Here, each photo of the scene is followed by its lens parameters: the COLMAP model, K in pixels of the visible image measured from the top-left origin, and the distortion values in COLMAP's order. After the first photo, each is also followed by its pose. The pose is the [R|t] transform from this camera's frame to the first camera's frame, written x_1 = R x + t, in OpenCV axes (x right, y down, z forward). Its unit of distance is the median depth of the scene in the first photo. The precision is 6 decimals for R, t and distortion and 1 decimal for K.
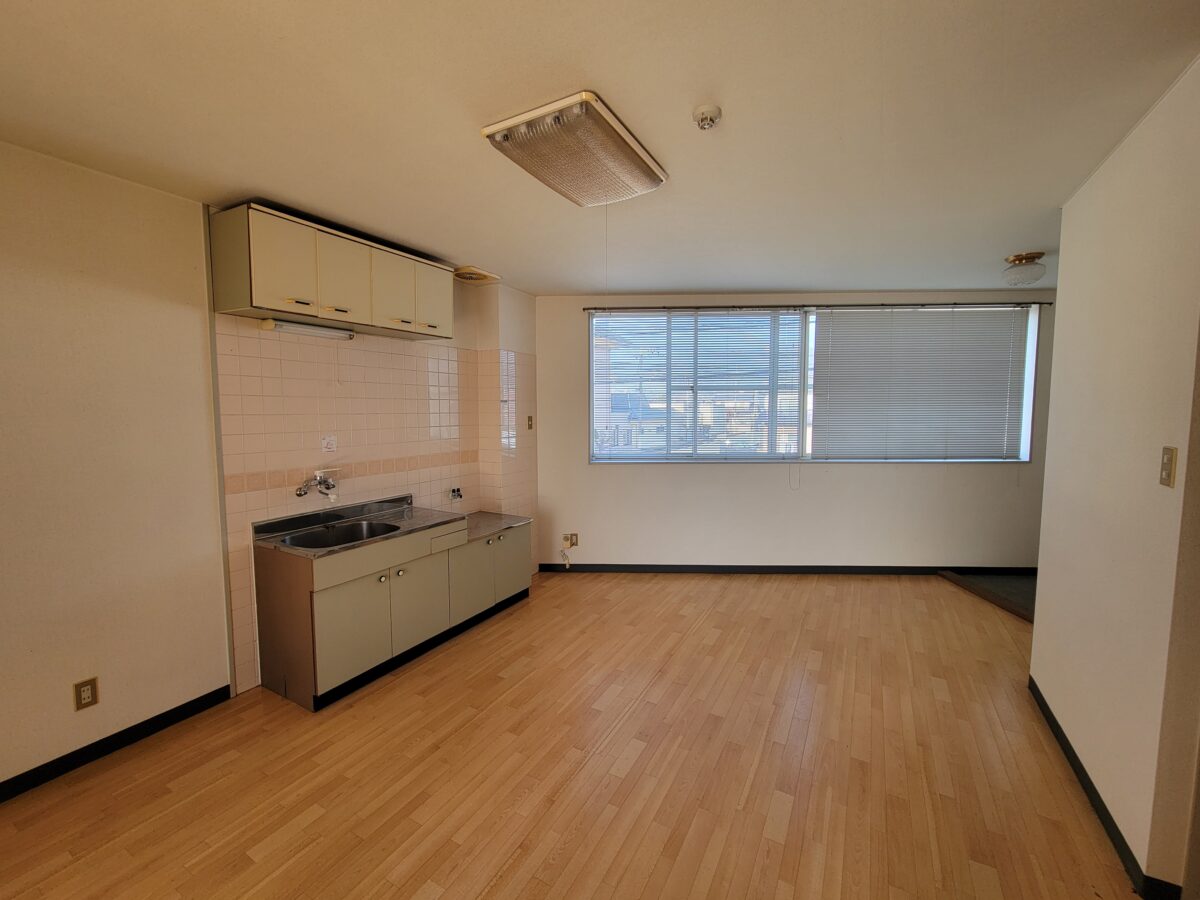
lens RADIAL K [[487.3, 0, 597.9], [0, 487.3, 447.4], [0, 0, 1]] dist [0.002340, -0.000105]
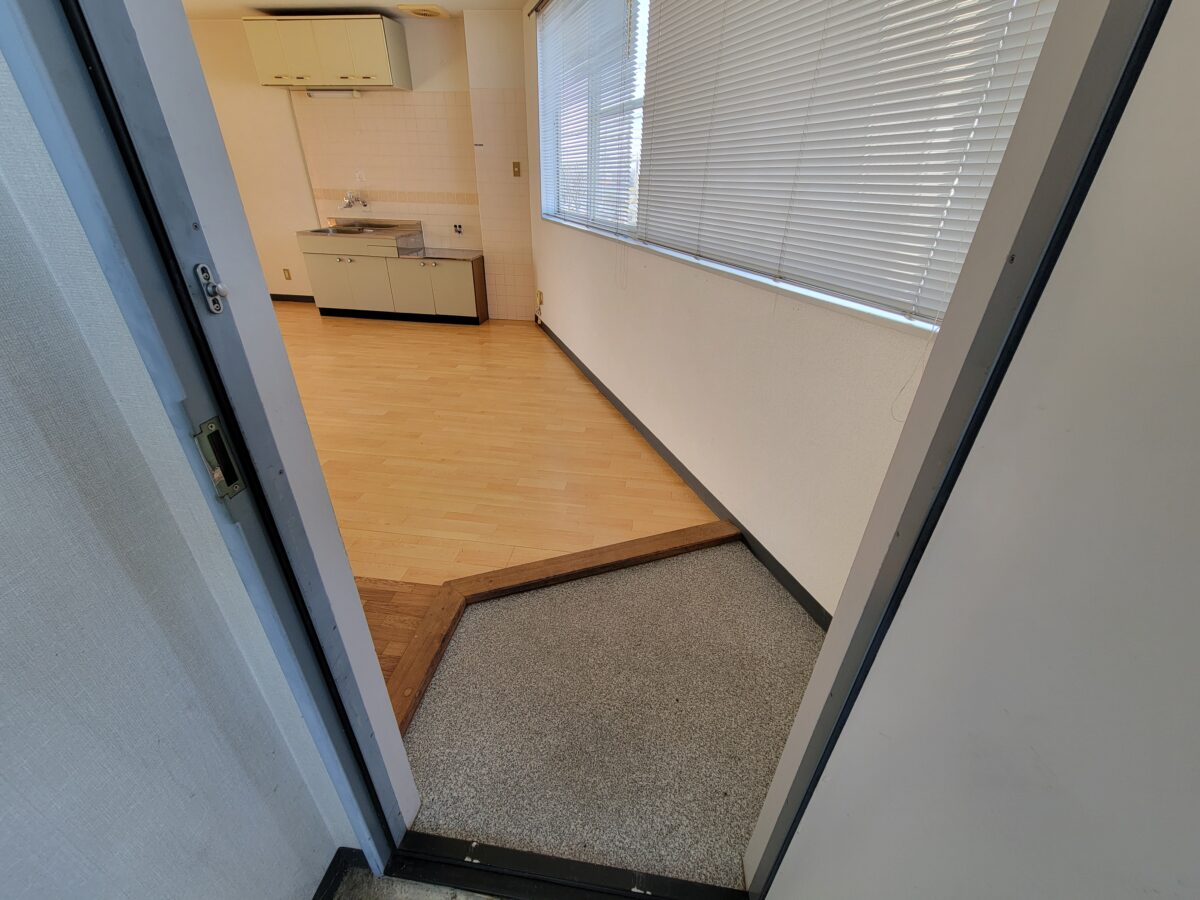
lens RADIAL K [[486.1, 0, 597.0], [0, 486.1, 445.3], [0, 0, 1]] dist [-0.000093, -0.000090]
pose [[0.369253, 0.458635, -0.808273, 1.431636], [-0.099156, 0.884218, 0.456429, -0.028622], [0.924024, -0.088393, 0.371977, 1.005951]]
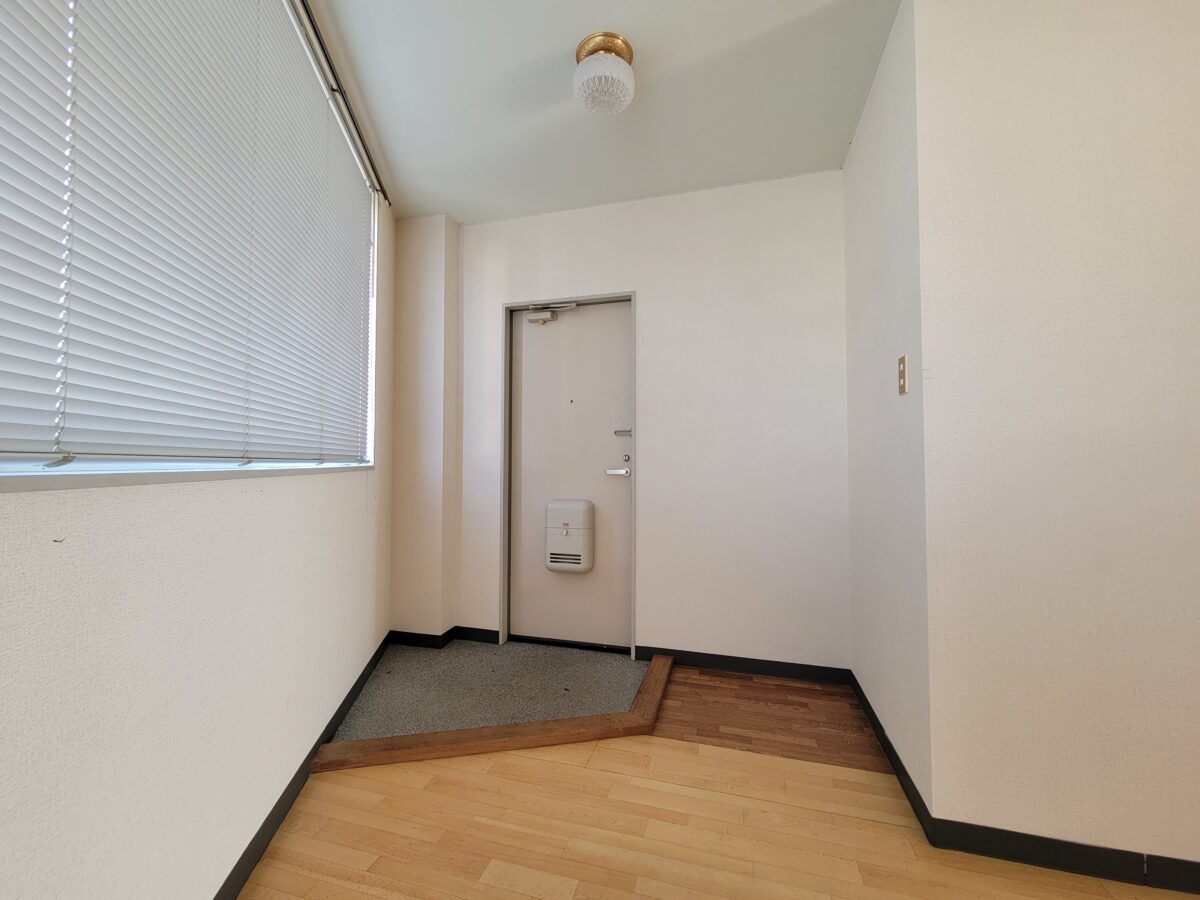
lens RADIAL K [[487.3, 0, 597.9], [0, 487.3, 447.4], [0, 0, 1]] dist [0.002340, -0.000105]
pose [[-0.228885, 0.032830, 0.972900, 0.392169], [0.074579, 0.997085, -0.016101, 0.049955], [-0.970592, 0.068873, -0.230666, 1.219525]]
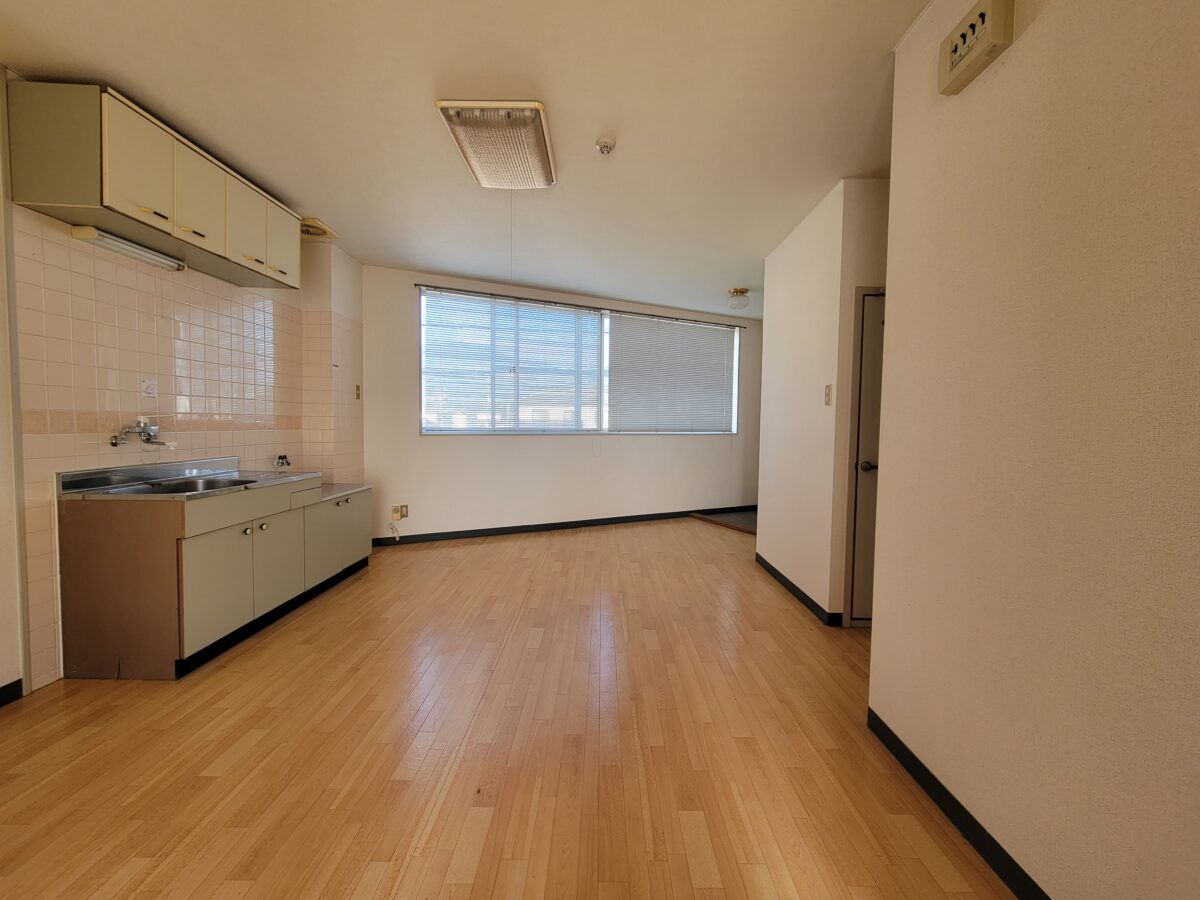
lens RADIAL K [[489.1, 0, 597.3], [0, 489.1, 447.1], [0, 0, 1]] dist [0.002221, 0.000382]
pose [[0.876313, -0.009614, 0.481646, -0.267978], [0.022829, 0.999506, -0.021585, 0.127227], [-0.481201, 0.029910, 0.876100, -0.117548]]
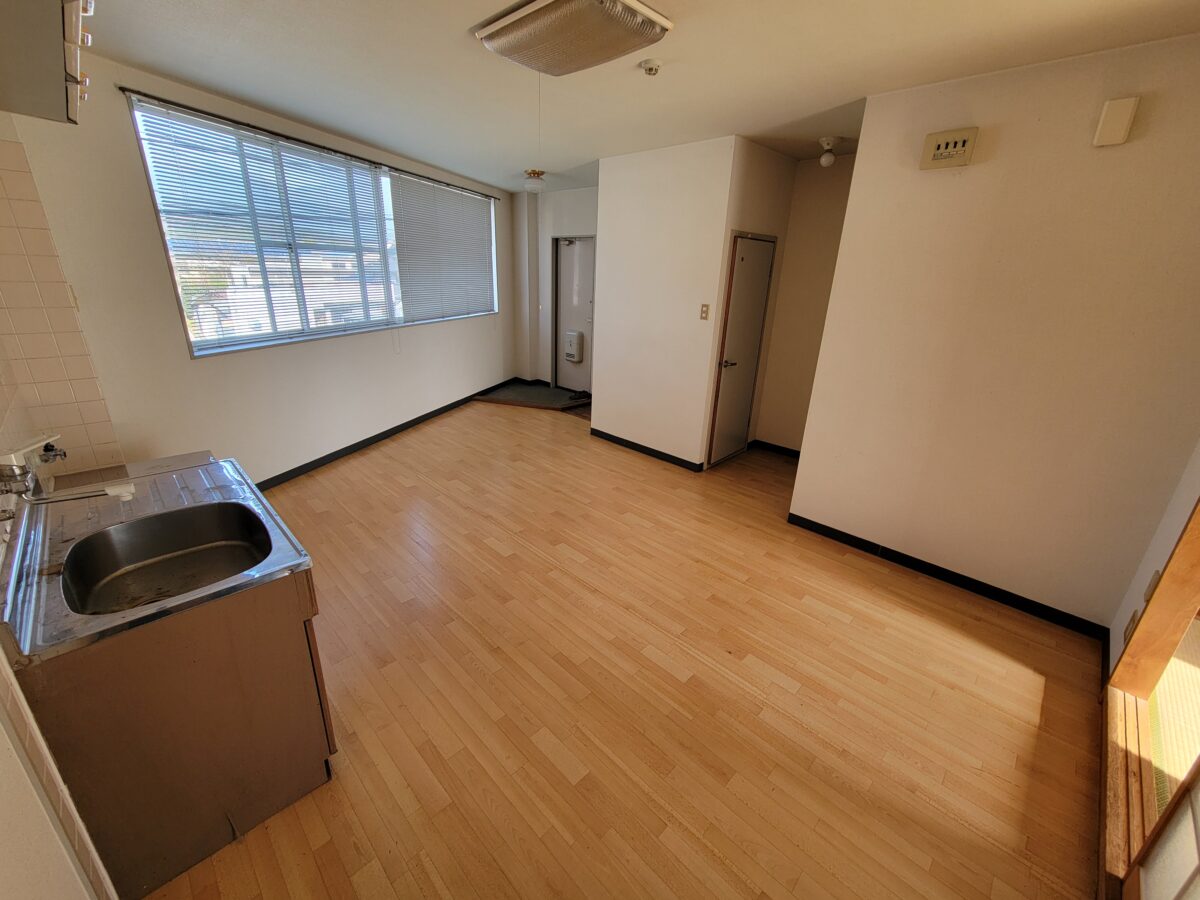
lens RADIAL K [[487.3, 0, 597.9], [0, 487.3, 447.4], [0, 0, 1]] dist [0.002340, -0.000105]
pose [[0.267125, -0.317352, 0.909907, -0.744249], [0.040384, 0.947076, 0.318460, -0.060171], [-0.962815, -0.048323, 0.265804, 0.394076]]
